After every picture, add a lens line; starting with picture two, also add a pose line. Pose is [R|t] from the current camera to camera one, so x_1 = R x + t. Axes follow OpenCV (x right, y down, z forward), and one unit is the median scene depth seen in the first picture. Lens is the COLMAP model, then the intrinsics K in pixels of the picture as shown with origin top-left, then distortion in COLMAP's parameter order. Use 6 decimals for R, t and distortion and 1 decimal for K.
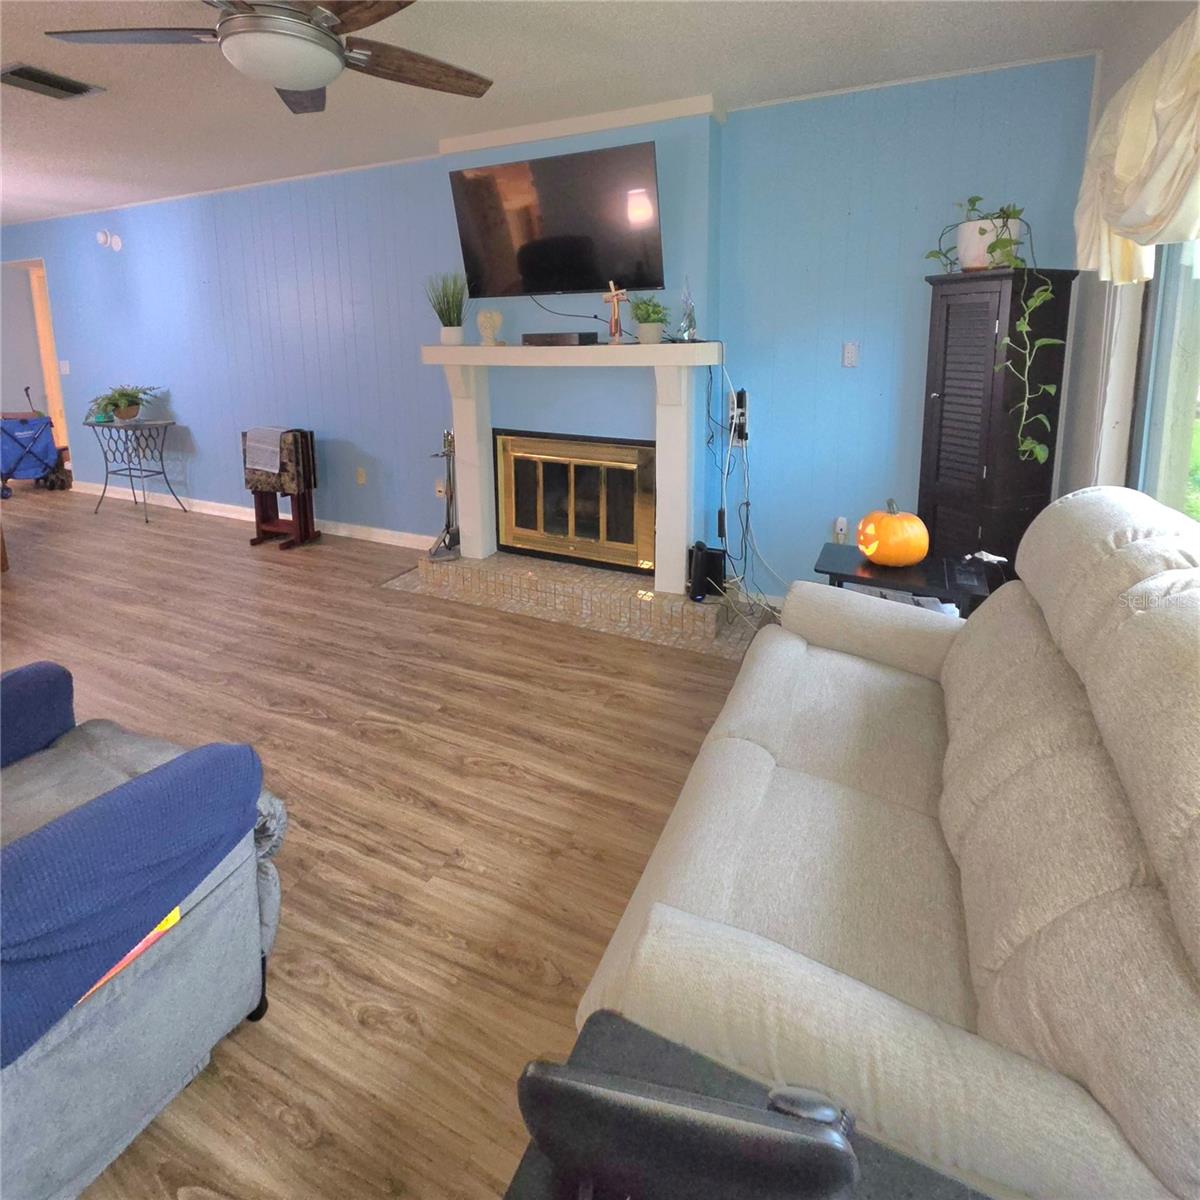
lens RADIAL K [[642.9, 0, 599.4], [0, 642.9, 424.6], [0, 0, 1]] dist [0.000961, 0.000477]
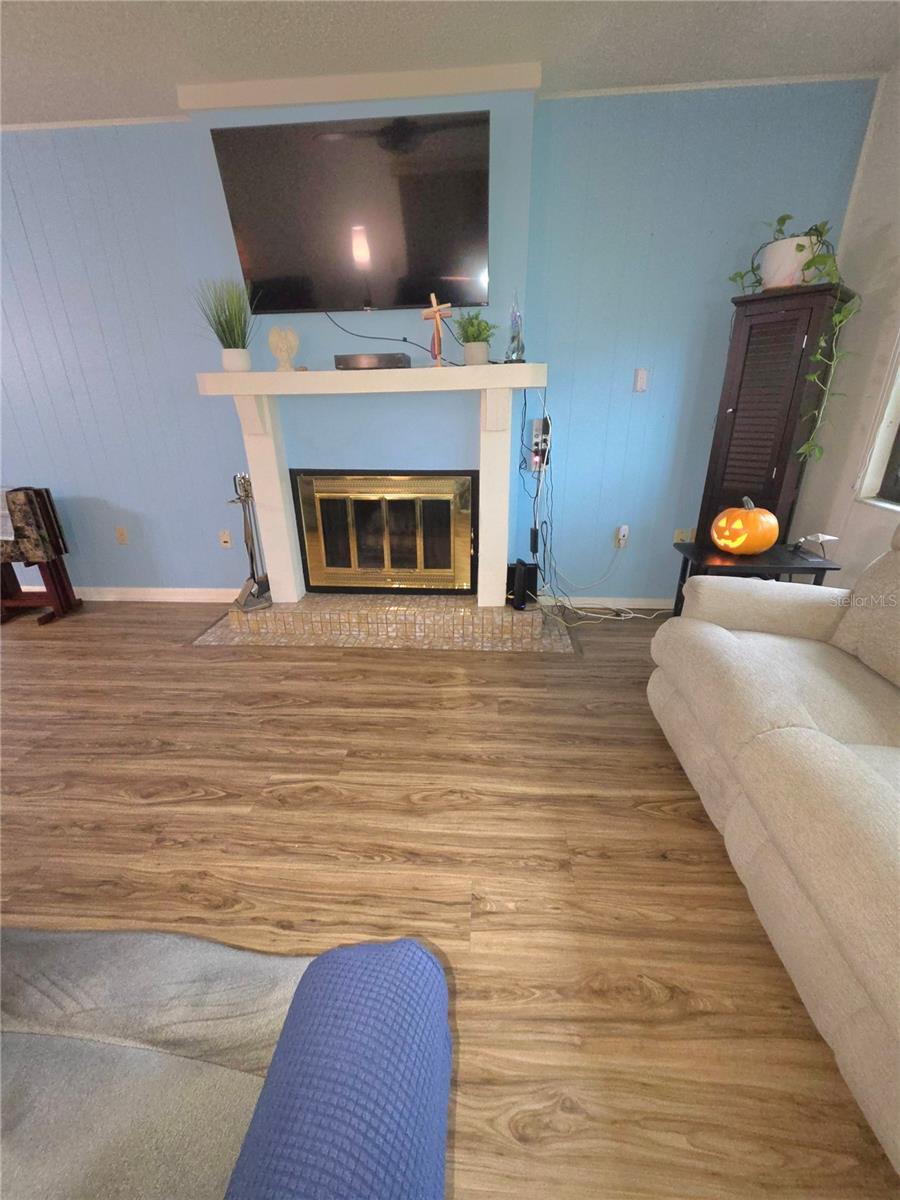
lens RADIAL K [[480.1, 0, 447.3], [0, 480.1, 593.7], [0, 0, 1]] dist [0.000586, -0.000093]
pose [[0.933200, -0.135099, 0.332995, -0.246557], [0.056452, 0.970250, 0.235434, 0.035809], [-0.354895, -0.200908, 0.913064, 0.260464]]
